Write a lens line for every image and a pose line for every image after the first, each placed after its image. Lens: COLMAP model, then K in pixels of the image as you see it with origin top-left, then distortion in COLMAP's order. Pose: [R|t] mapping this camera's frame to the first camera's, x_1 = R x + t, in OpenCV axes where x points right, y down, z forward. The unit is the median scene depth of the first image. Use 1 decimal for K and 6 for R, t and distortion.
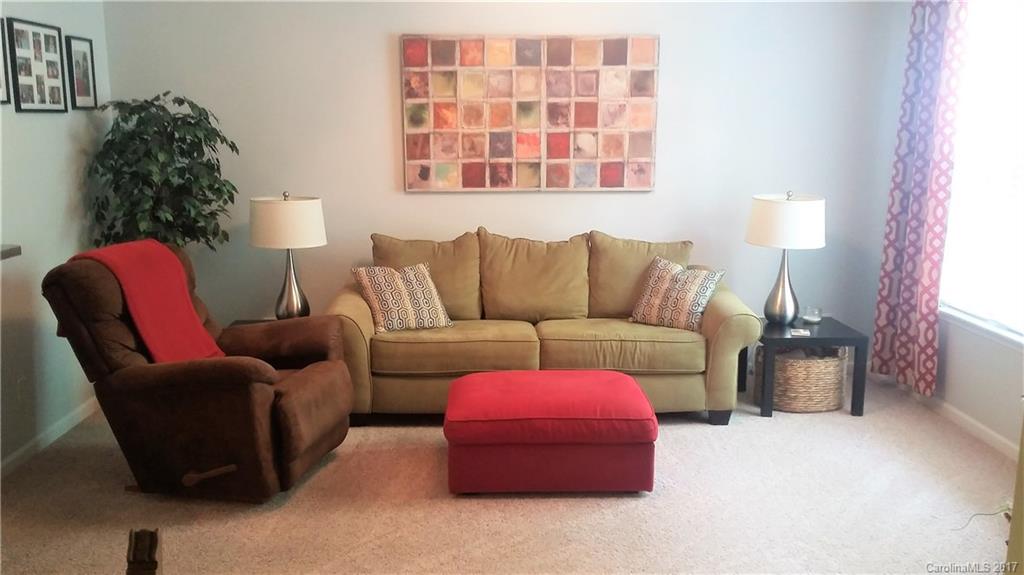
lens RADIAL K [[960.9, 0, 524.2], [0, 960.9, 304.5], [0, 0, 1]] dist [0.014691, 0.000000]
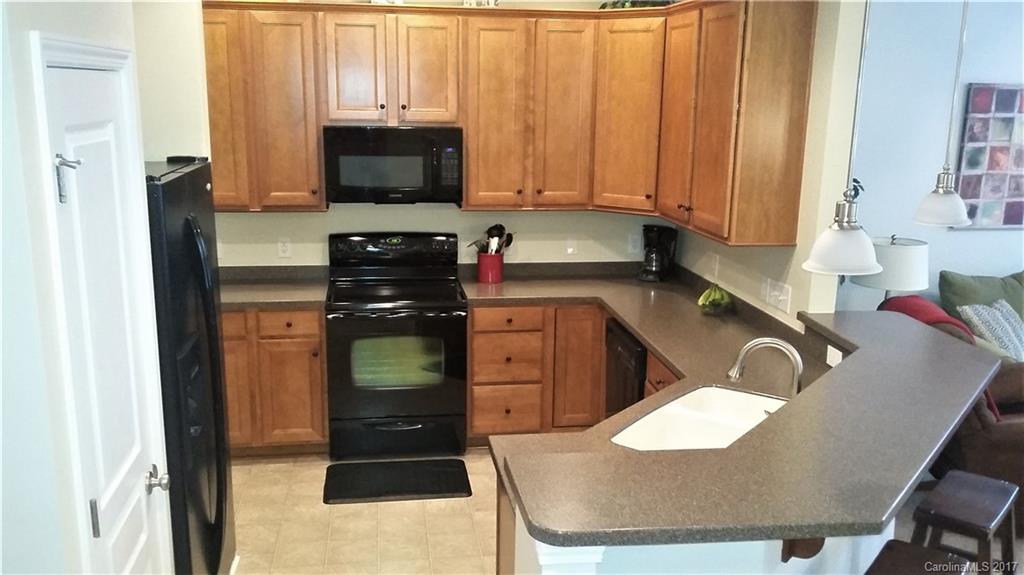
lens RADIAL K [[960.9, 0, 515.8], [0, 960.9, 309.4], [0, 0, 1]] dist [0.014691, 0.000000]
pose [[0.993229, -0.005603, 0.116034, -0.744387], [-0.000635, 0.998559, 0.053652, -0.085467], [-0.116167, -0.053363, 0.991795, -0.016586]]
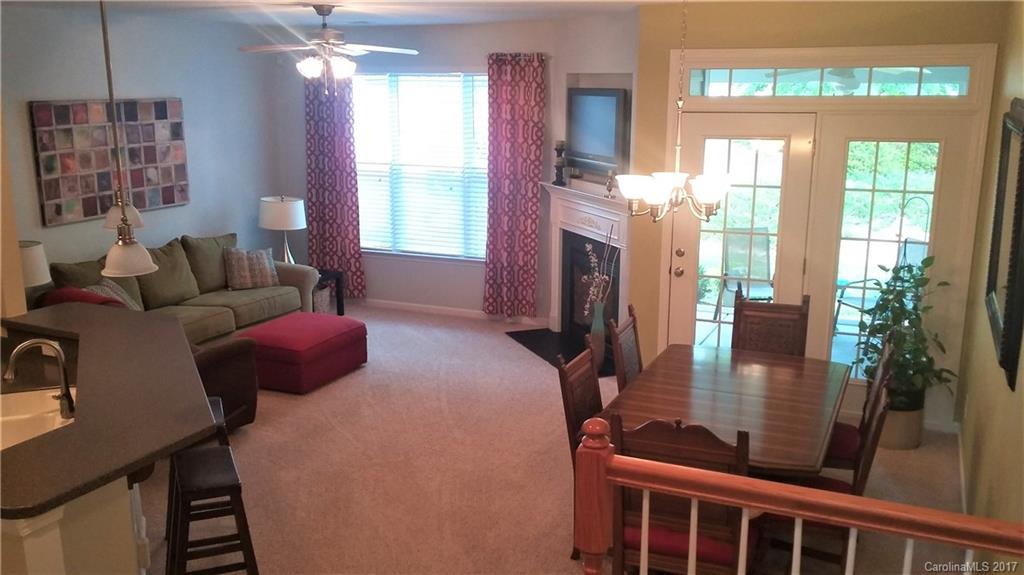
lens RADIAL K [[960.9, 0, 534.4], [0, 960.9, 311.4], [0, 0, 1]] dist [0.014691, 0.000000]
pose [[0.416646, -0.211379, 0.884152, -0.999350], [0.152094, 0.975091, 0.161448, -0.116862], [-0.896255, 0.067208, 0.438418, -0.105532]]
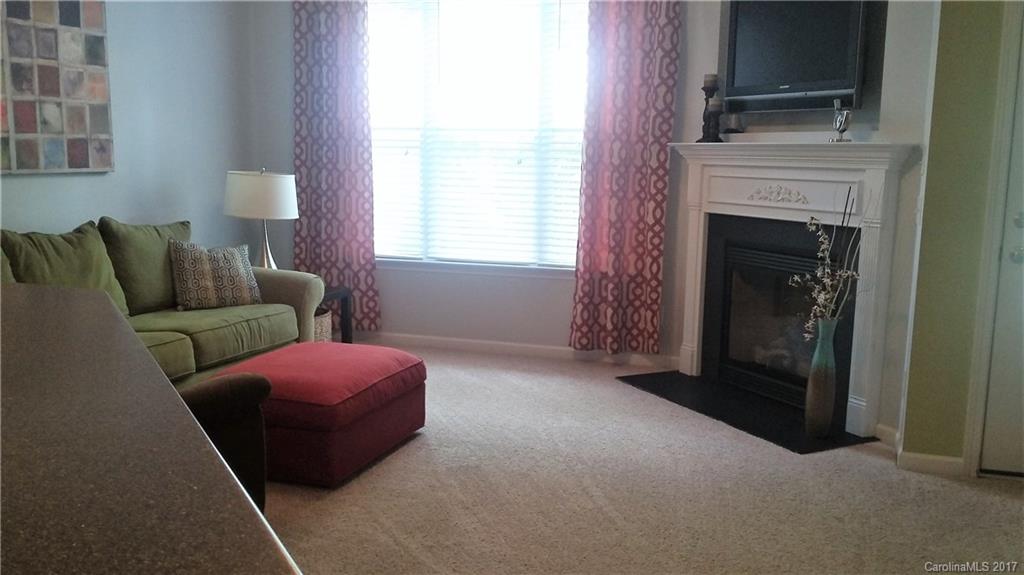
lens RADIAL K [[960.9, 0, 527.9], [0, 960.9, 300.0], [0, 0, 1]] dist [0.014691, 0.000000]
pose [[0.344271, -0.141755, 0.928107, -0.599483], [0.150120, 0.984129, 0.094626, -0.027486], [-0.926791, 0.106751, 0.360087, 0.334860]]
